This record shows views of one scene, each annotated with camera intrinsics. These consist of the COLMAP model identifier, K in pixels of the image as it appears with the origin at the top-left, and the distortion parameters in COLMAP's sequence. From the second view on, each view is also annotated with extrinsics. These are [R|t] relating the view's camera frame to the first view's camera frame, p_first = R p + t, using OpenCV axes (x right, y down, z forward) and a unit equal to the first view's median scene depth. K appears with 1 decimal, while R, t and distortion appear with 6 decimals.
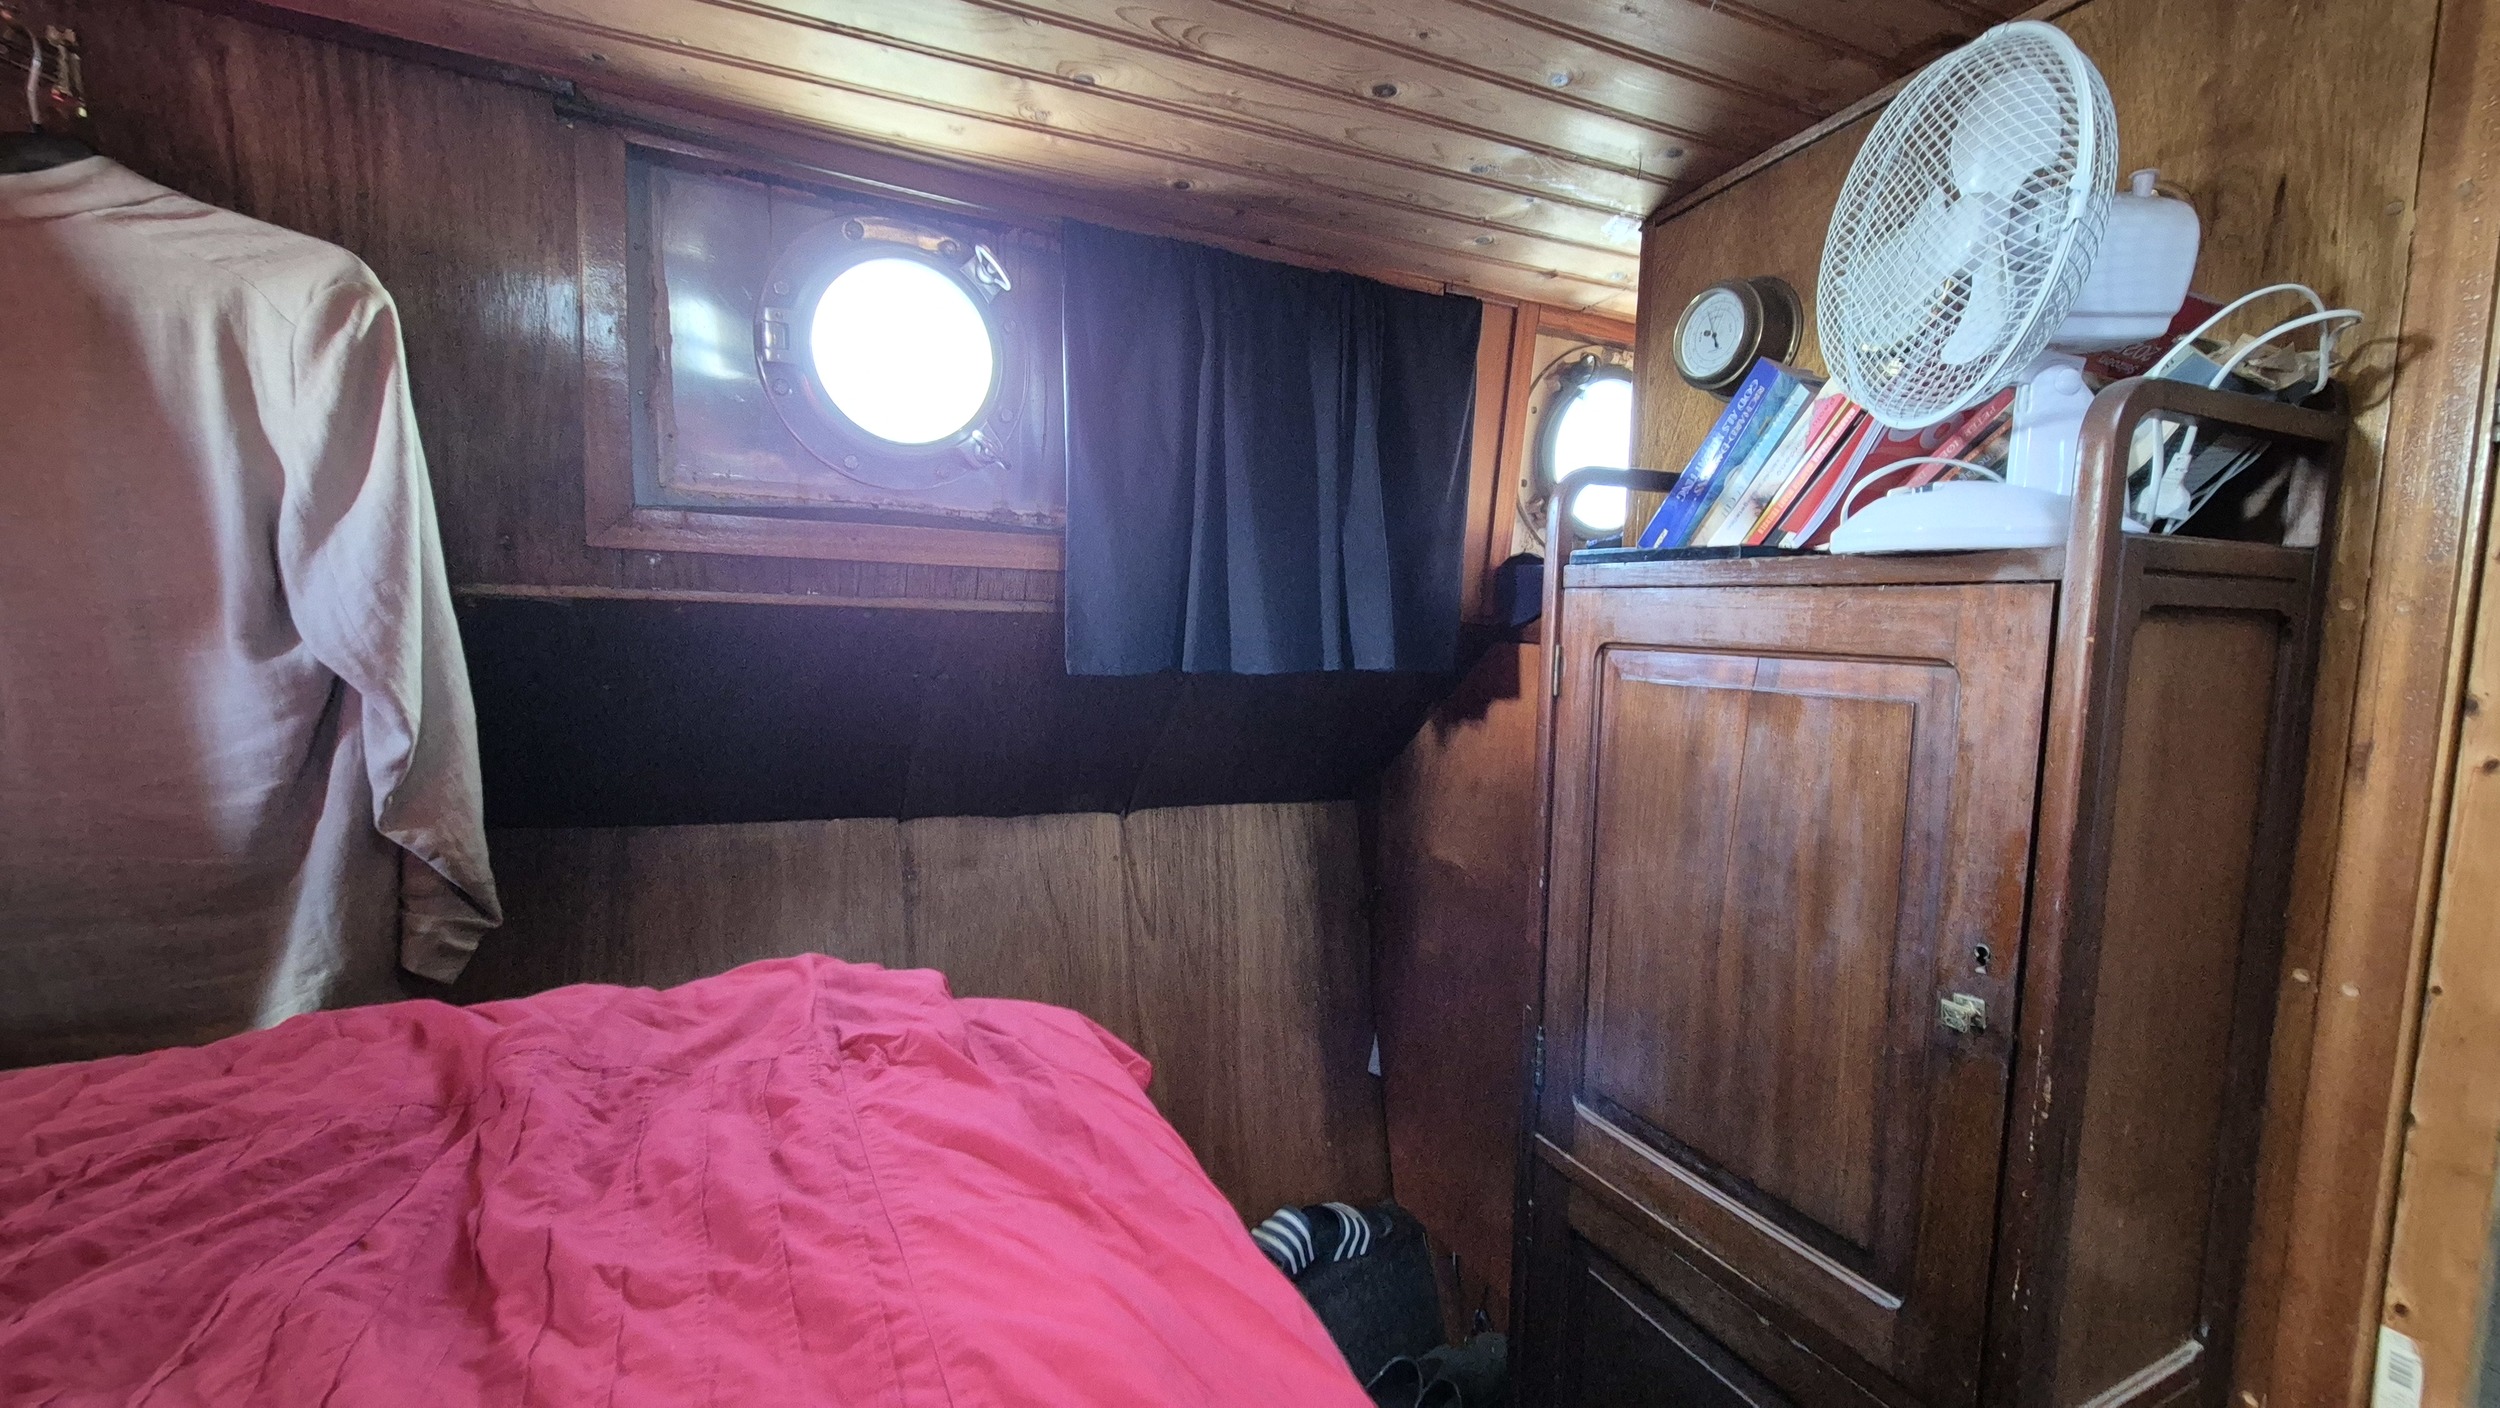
lens RADIAL K [[1024.7, 0, 1259.7], [0, 1024.7, 711.6], [0, 0, 1]] dist [0.002264, -0.000615]
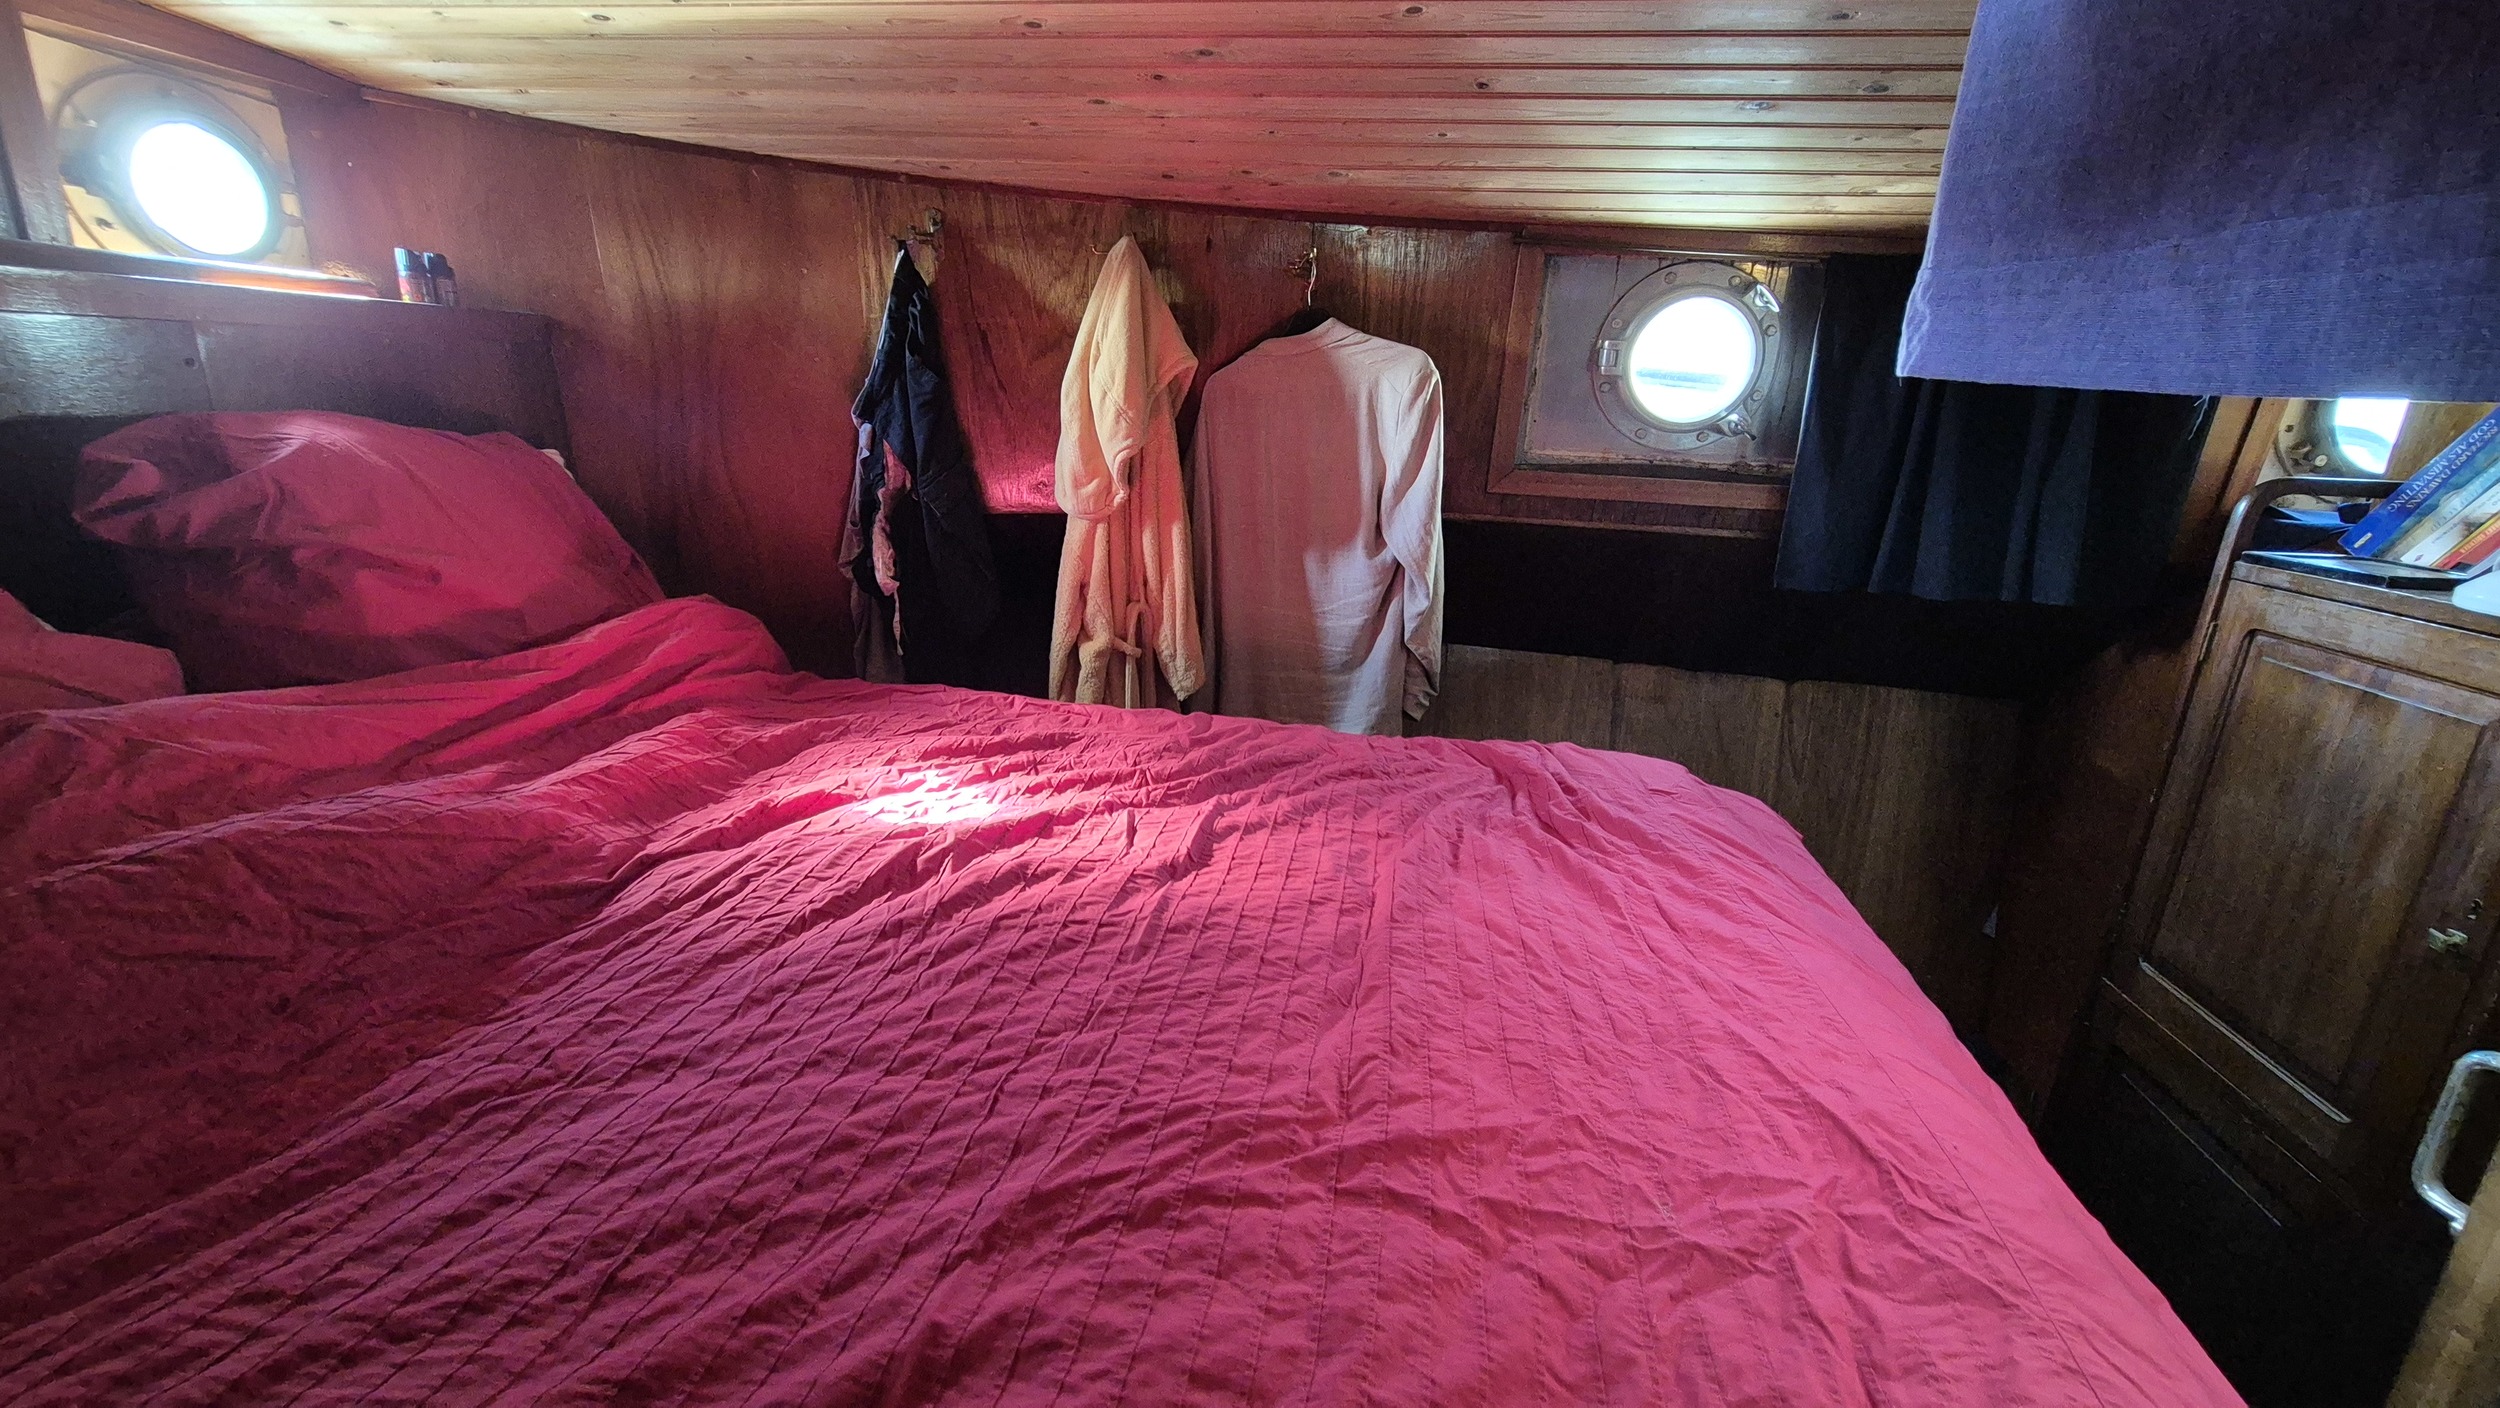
lens RADIAL K [[1024.7, 0, 1243.9], [0, 1024.7, 690.8], [0, 0, 1]] dist [0.002264, -0.000615]
pose [[0.818738, 0.170435, -0.548288, 0.021351], [-0.080712, 0.979609, 0.183987, -0.123212], [0.568466, -0.106384, 0.815799, -0.754349]]
